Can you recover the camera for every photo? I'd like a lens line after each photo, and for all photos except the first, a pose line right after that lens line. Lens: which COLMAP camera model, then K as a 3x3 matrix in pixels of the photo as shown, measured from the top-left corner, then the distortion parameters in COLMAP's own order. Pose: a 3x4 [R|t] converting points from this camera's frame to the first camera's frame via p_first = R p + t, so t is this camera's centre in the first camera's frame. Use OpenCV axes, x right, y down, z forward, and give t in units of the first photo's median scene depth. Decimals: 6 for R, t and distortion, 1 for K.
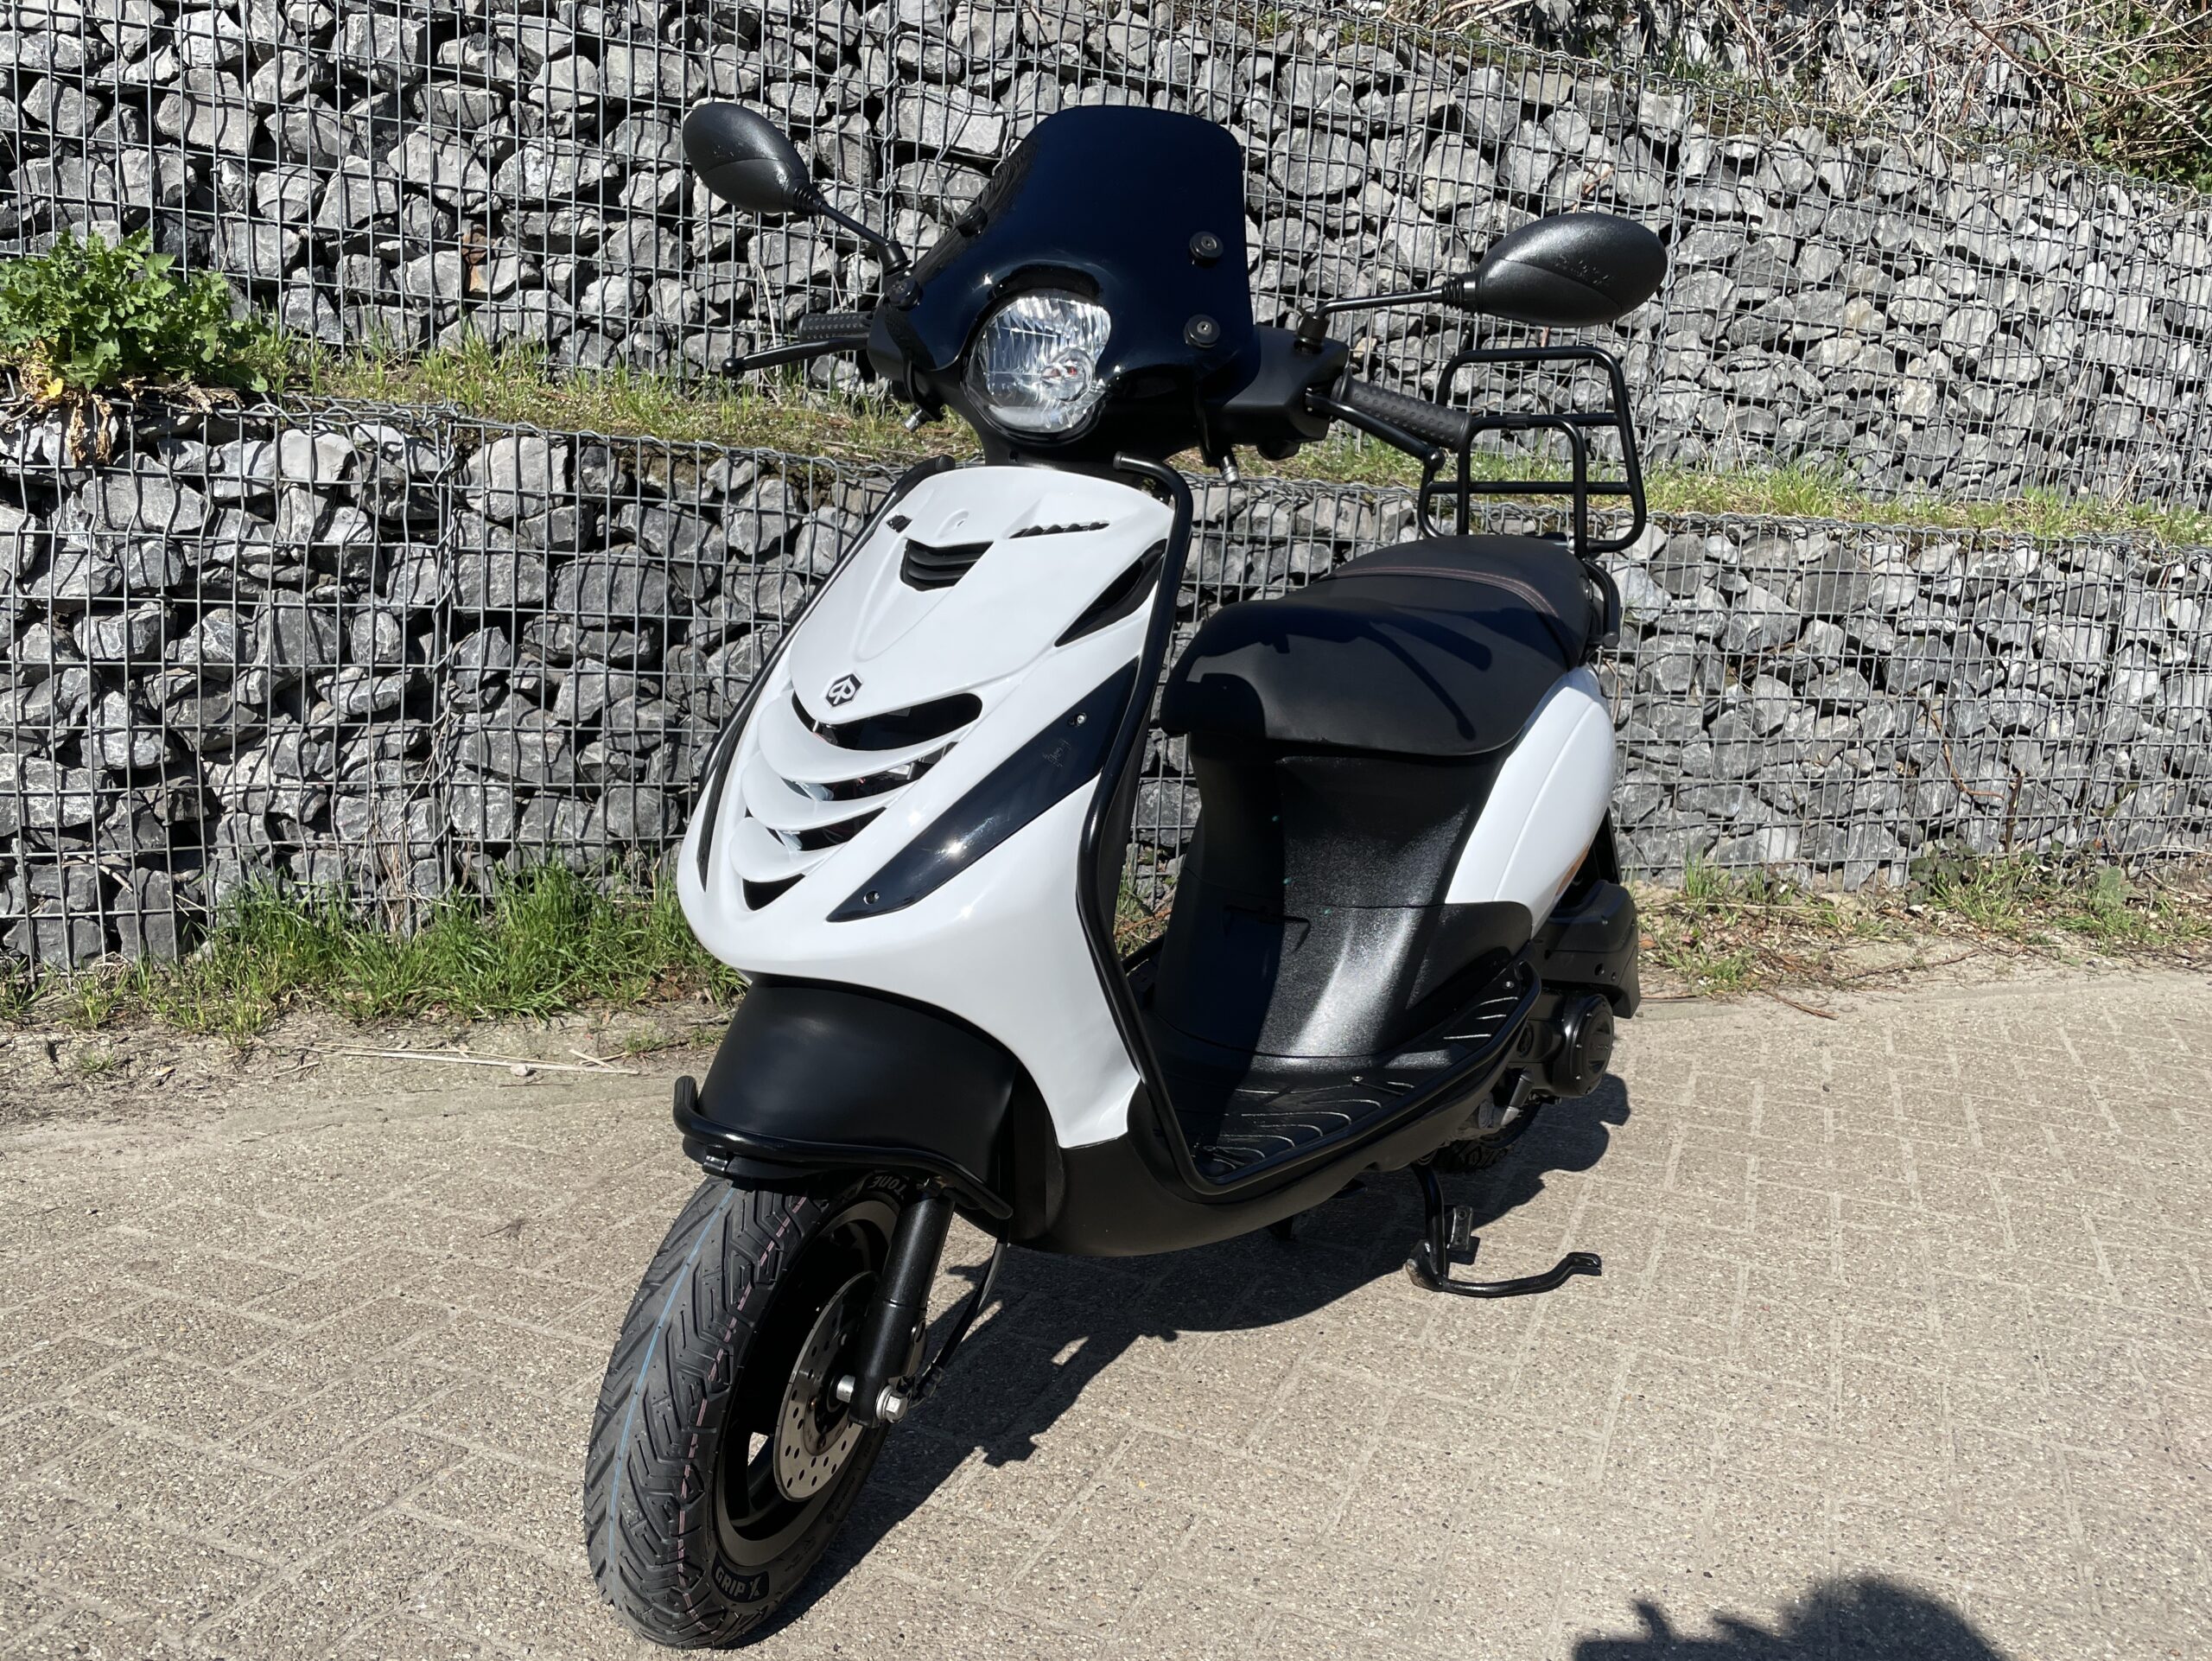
lens RADIAL K [[1734.1, 0, 1127.5], [0, 1734.1, 842.7], [0, 0, 1]] dist [0.087275, -0.115796]
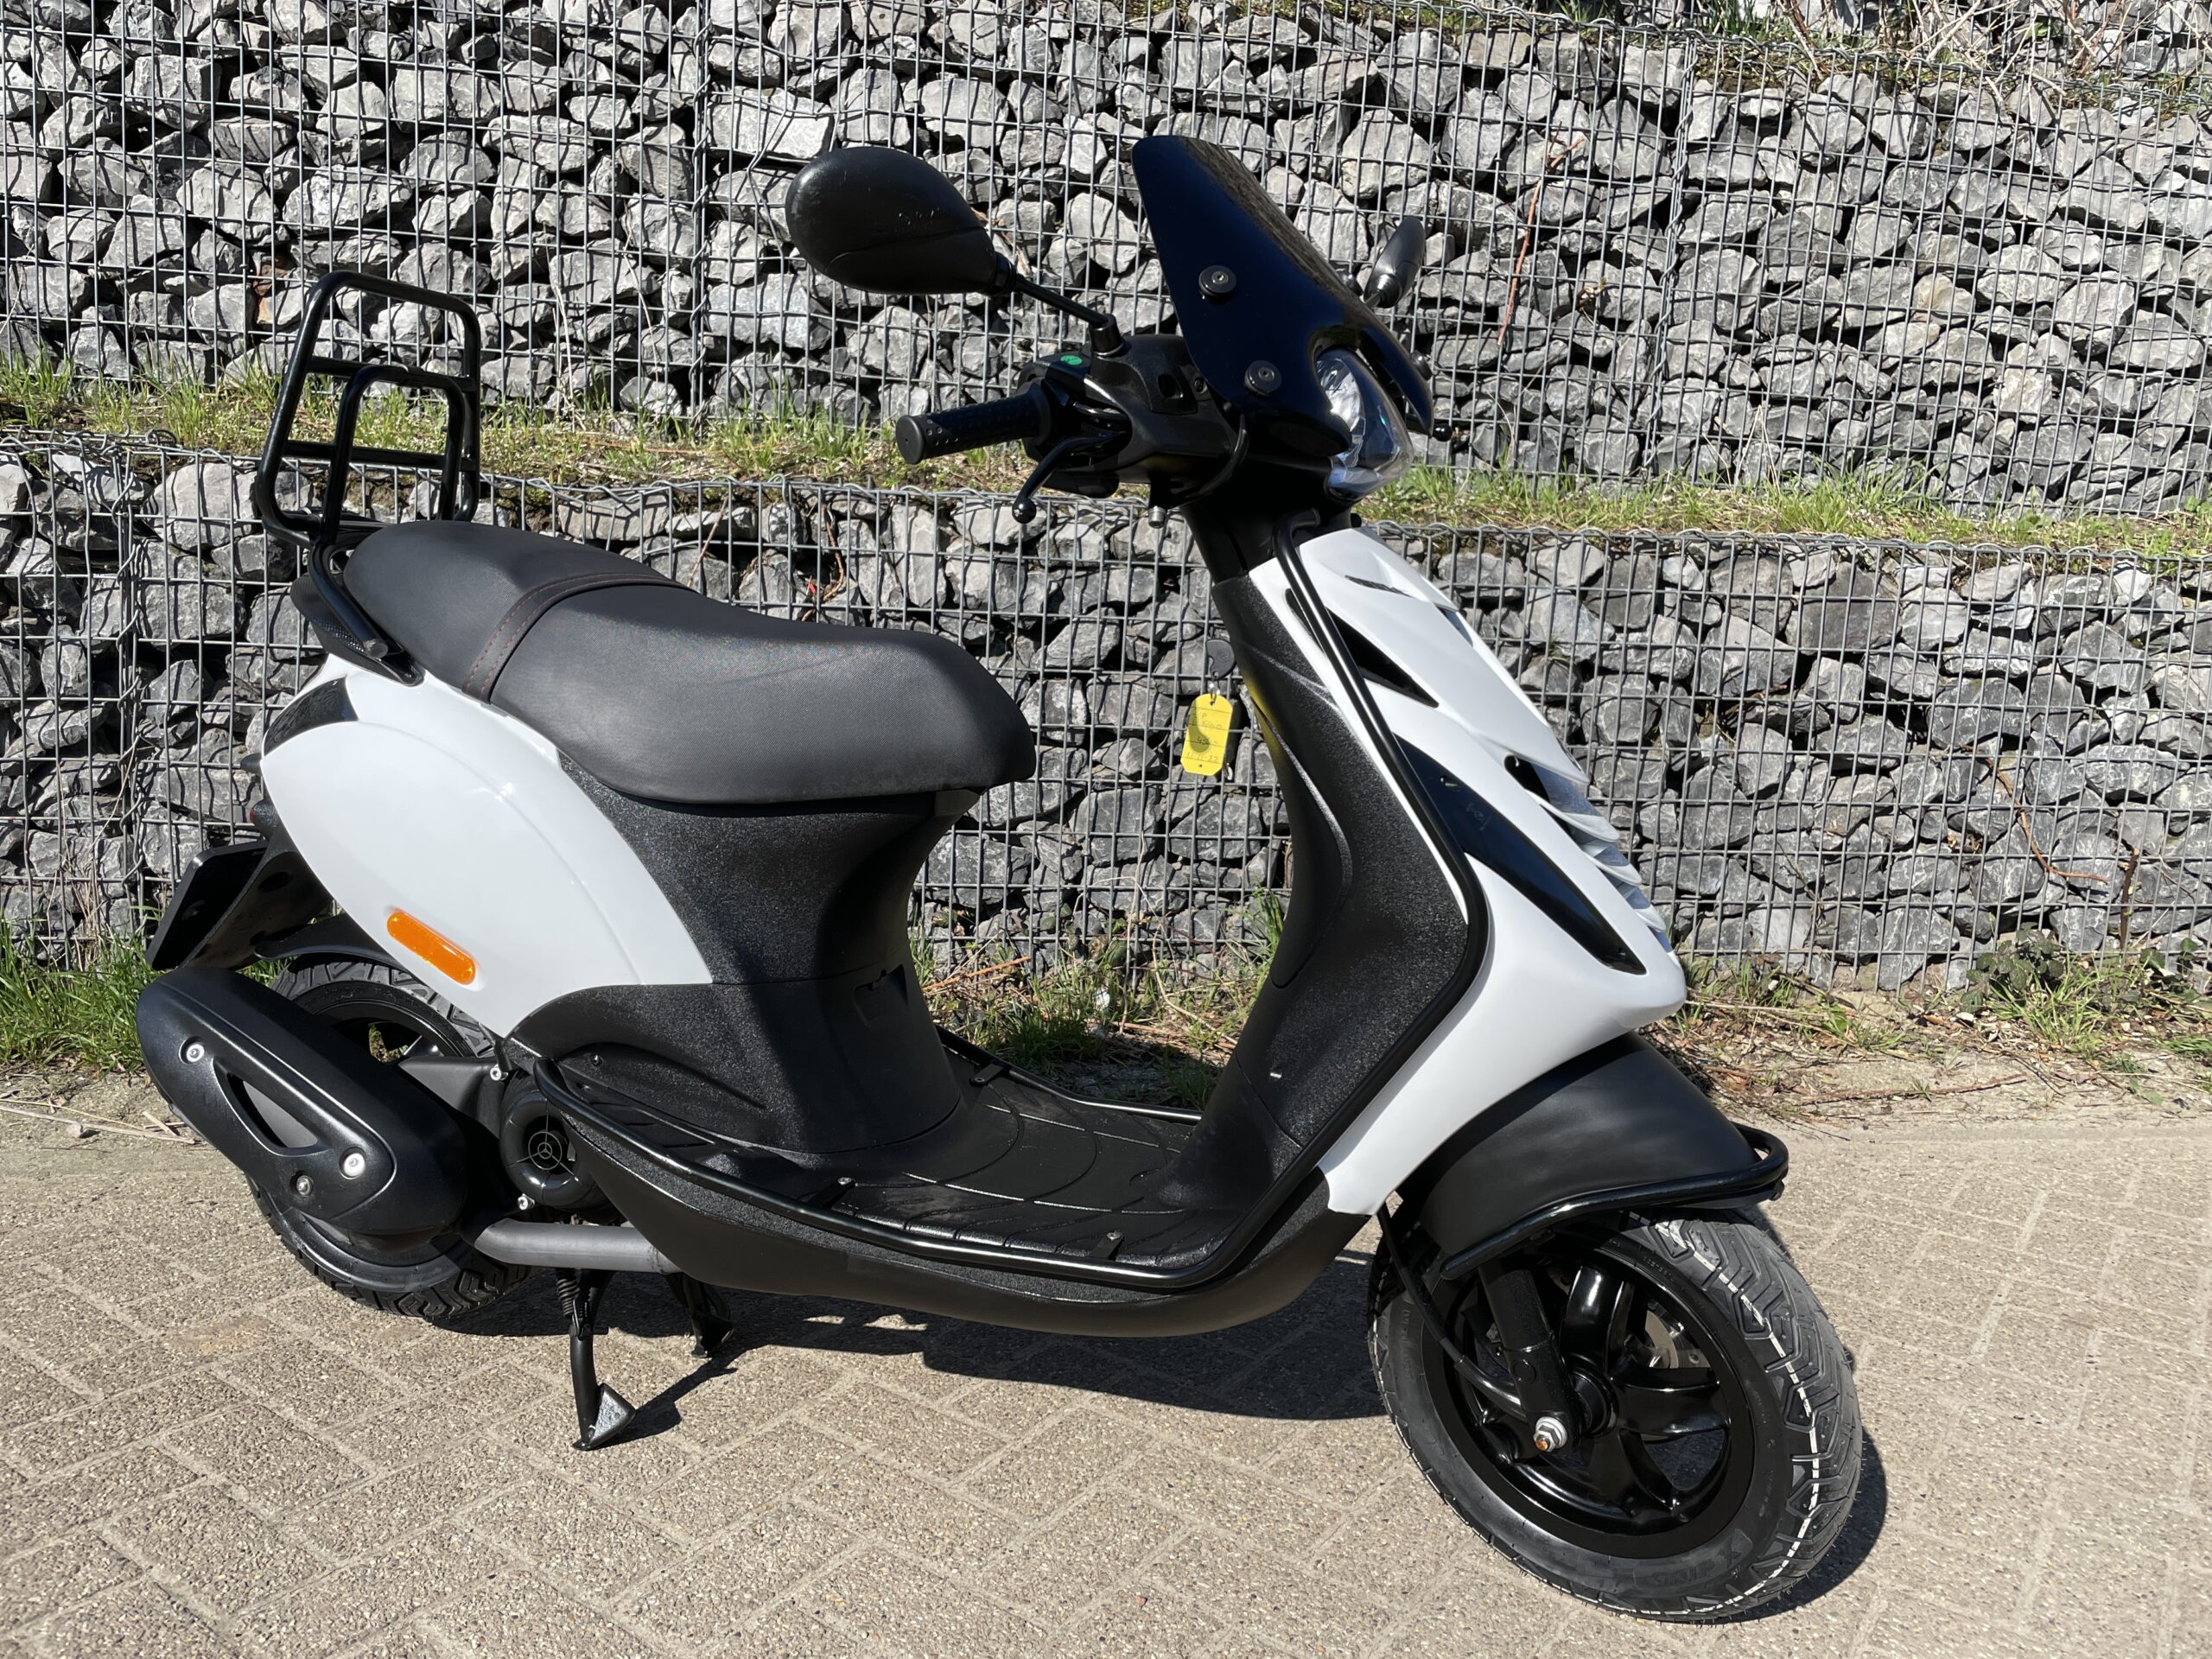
lens RADIAL K [[1678.2, 0, 1095.5], [0, 1678.2, 803.3], [0, 0, 1]] dist [0.087604, -0.115397]
pose [[0.972128, 0.021351, -0.233476, 0.273195], [-0.031590, 0.998692, -0.040204, -0.017730], [0.232312, 0.046459, 0.971531, 0.165929]]
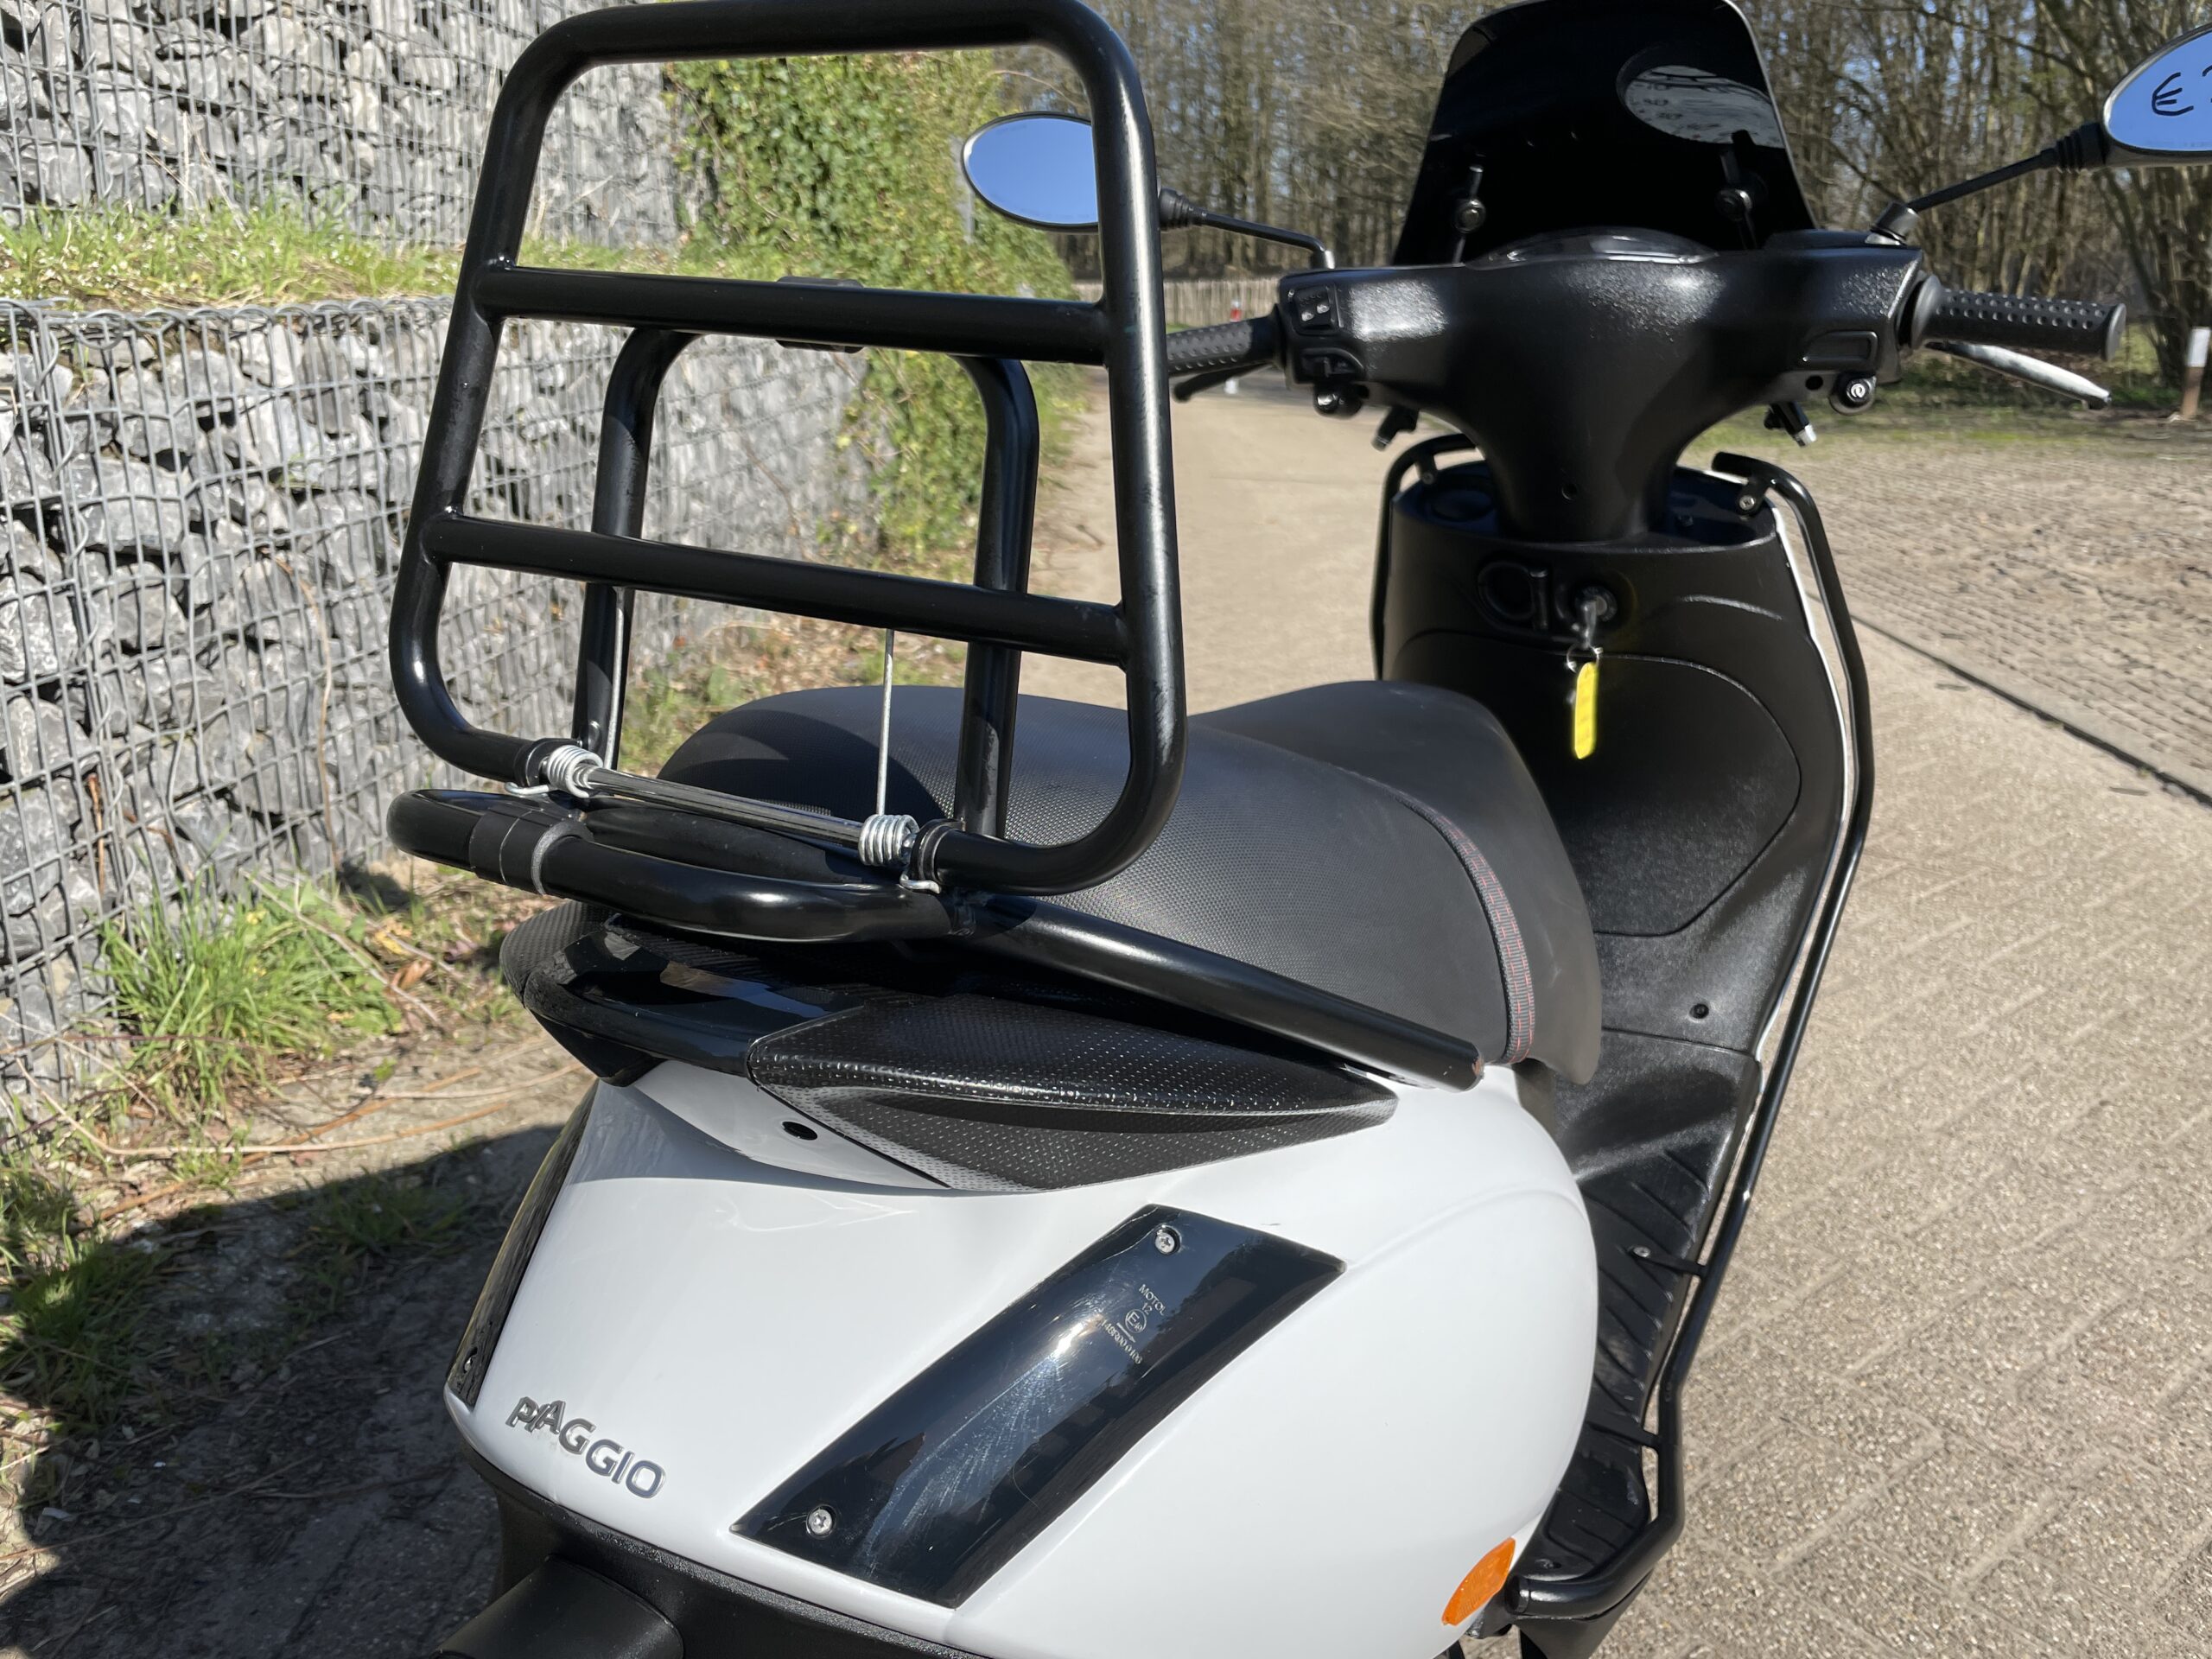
lens RADIAL K [[1678.0, 0, 1113.5], [0, 1678.0, 808.0], [0, 0, 1]] dist [0.085476, -0.116307]
pose [[0.463989, -0.300073, 0.833469, -0.127028], [0.150042, 0.953906, 0.259906, -0.136274], [-0.873042, 0.004462, 0.487625, 0.460775]]
